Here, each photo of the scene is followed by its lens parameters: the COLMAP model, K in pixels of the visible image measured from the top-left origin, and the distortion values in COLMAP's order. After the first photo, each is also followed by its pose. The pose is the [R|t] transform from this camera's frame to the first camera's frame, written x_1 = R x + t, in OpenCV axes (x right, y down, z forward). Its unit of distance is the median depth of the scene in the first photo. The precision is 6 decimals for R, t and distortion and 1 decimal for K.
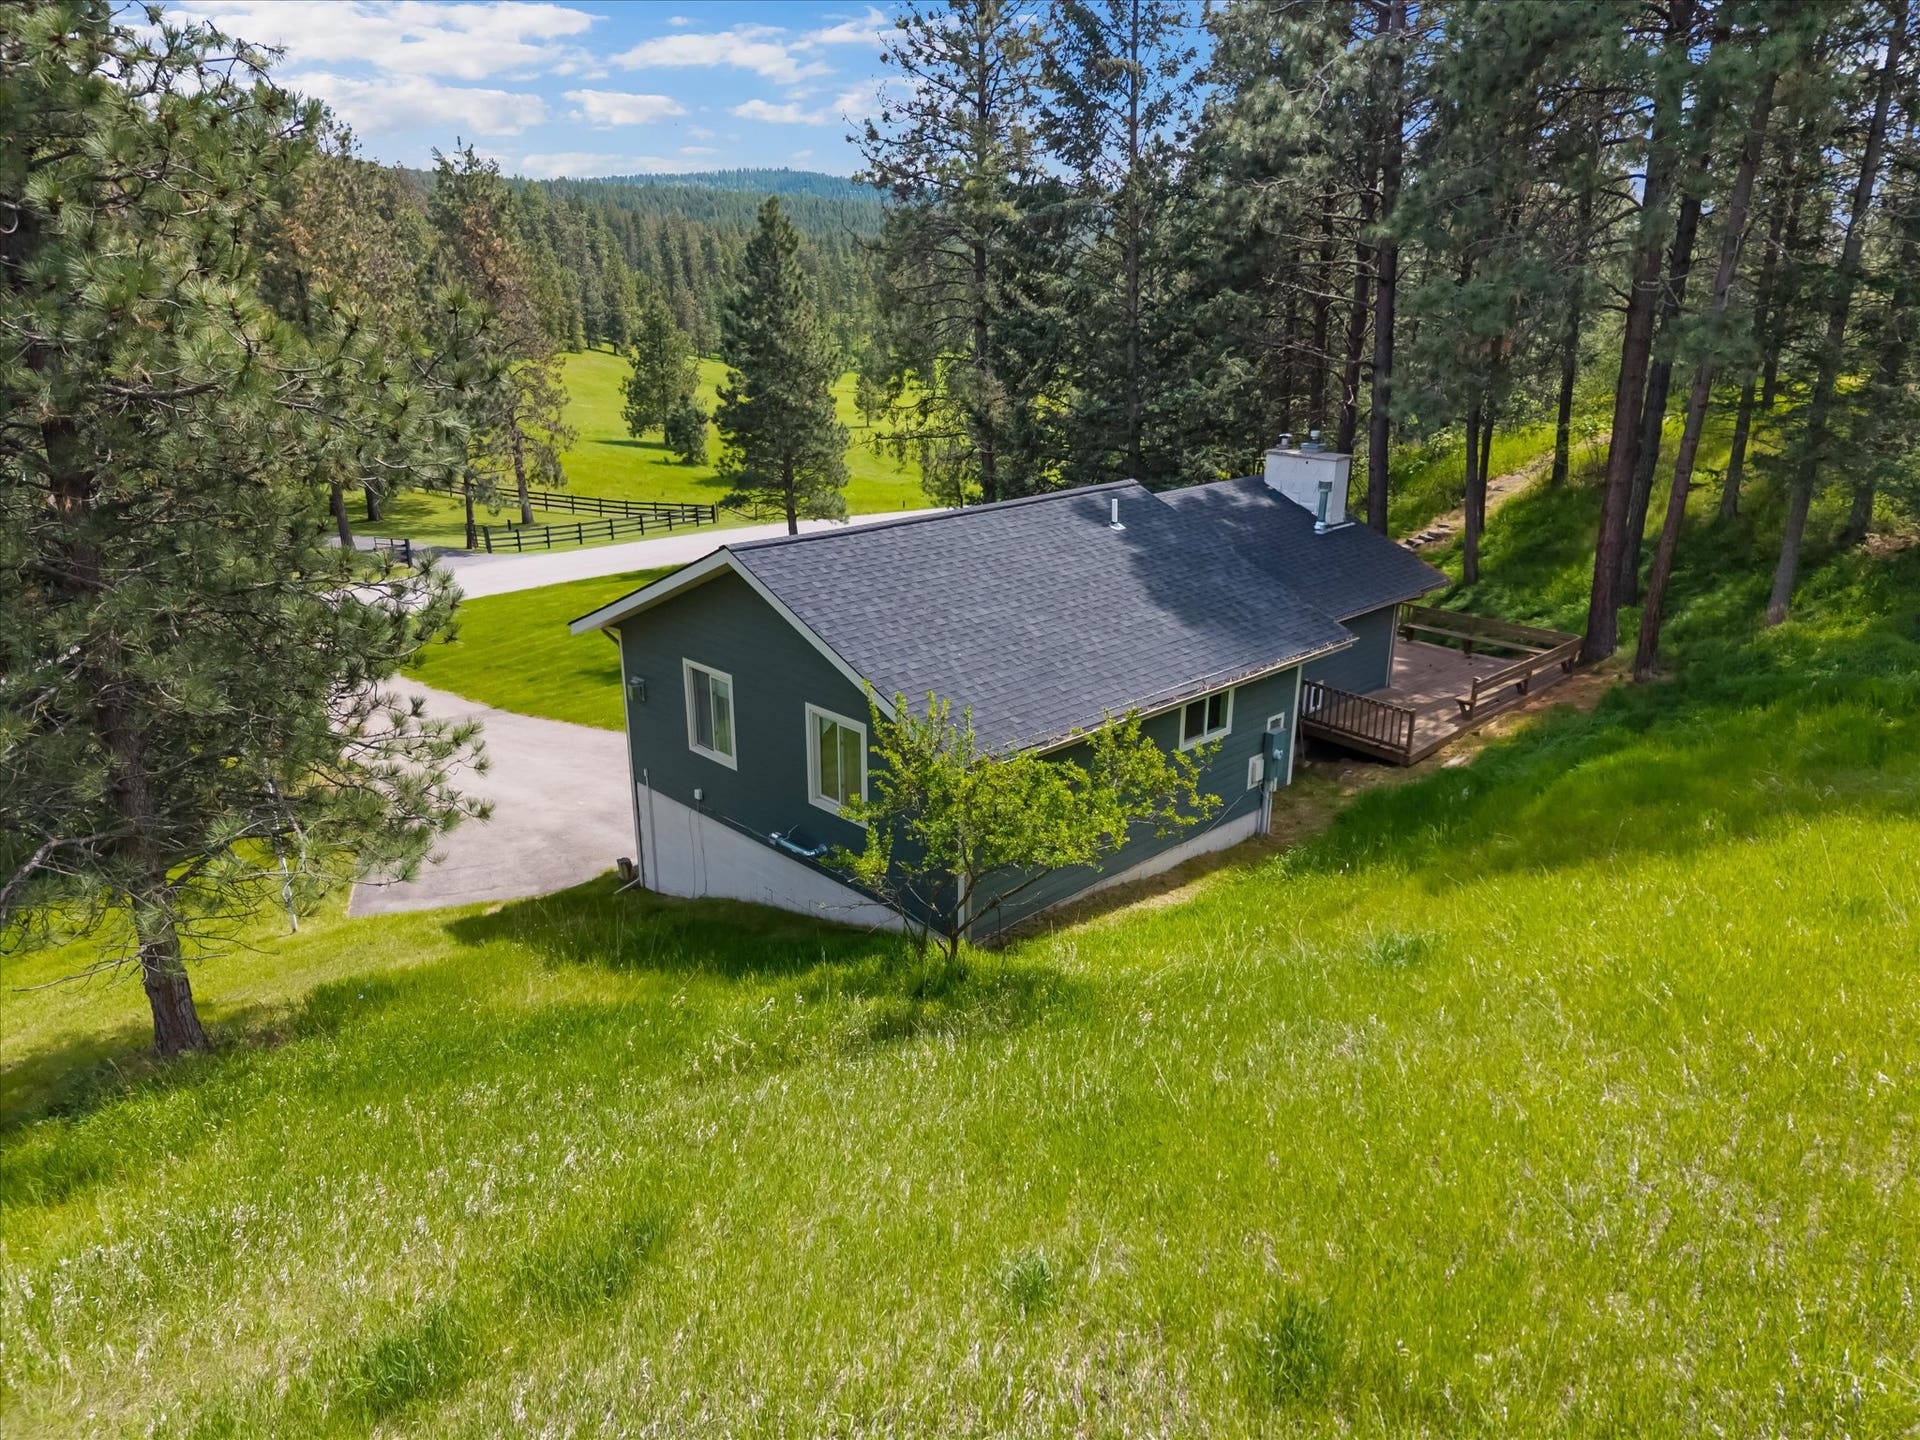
lens RADIAL K [[1341.7, 0, 958.9], [0, 1341.7, 721.7], [0, 0, 1]] dist [0.012793, 0.000057]
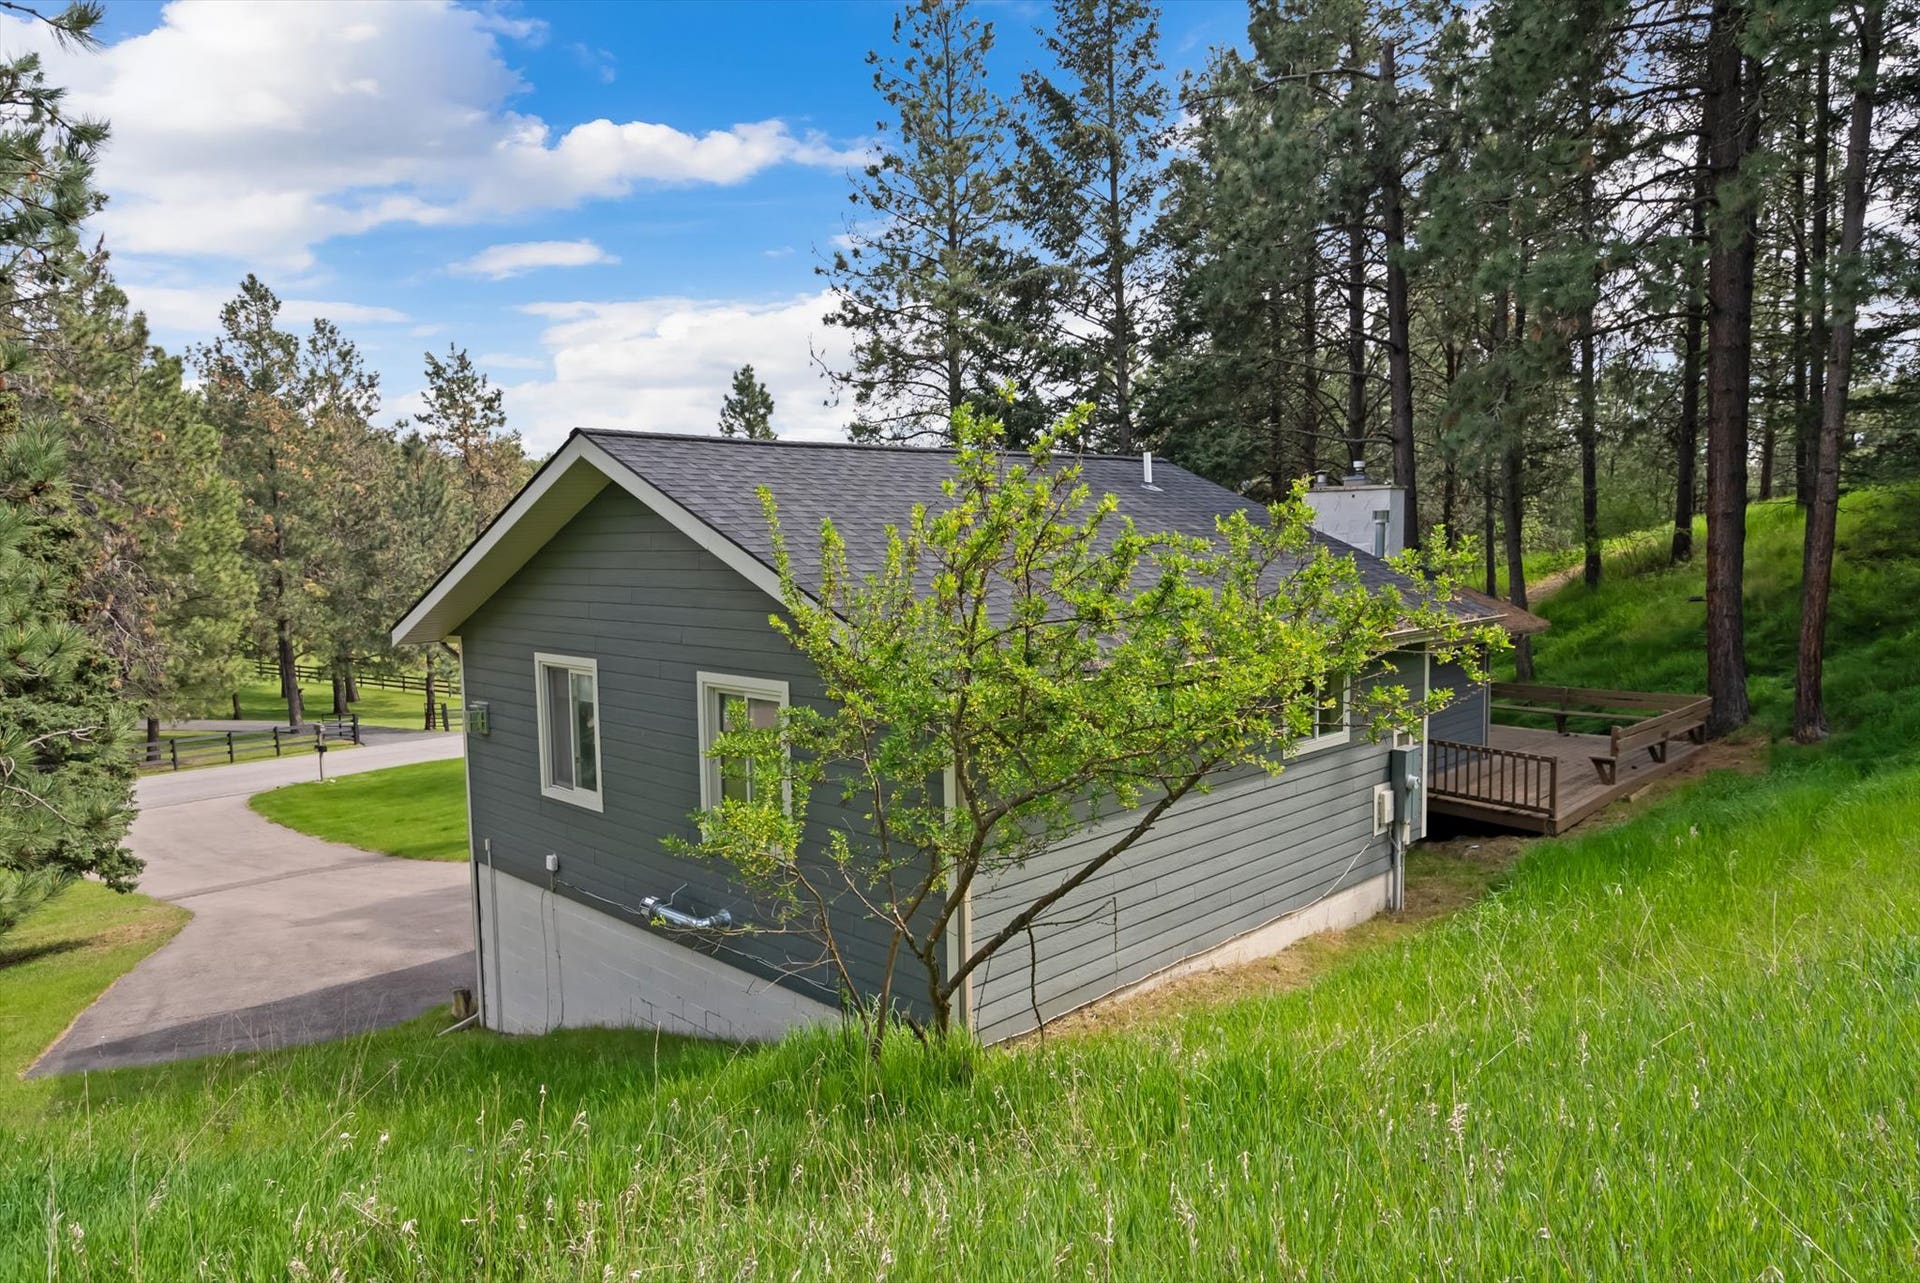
lens RADIAL K [[1228.4, 0, 957.6], [0, 1228.4, 642.5], [0, 0, 1]] dist [-0.002211, 0.003145]
pose [[0.999655, -0.020017, 0.016985, -0.001284], [0.023605, 0.968498, -0.247899, 0.089329], [-0.011488, 0.248214, 0.968637, 0.327986]]
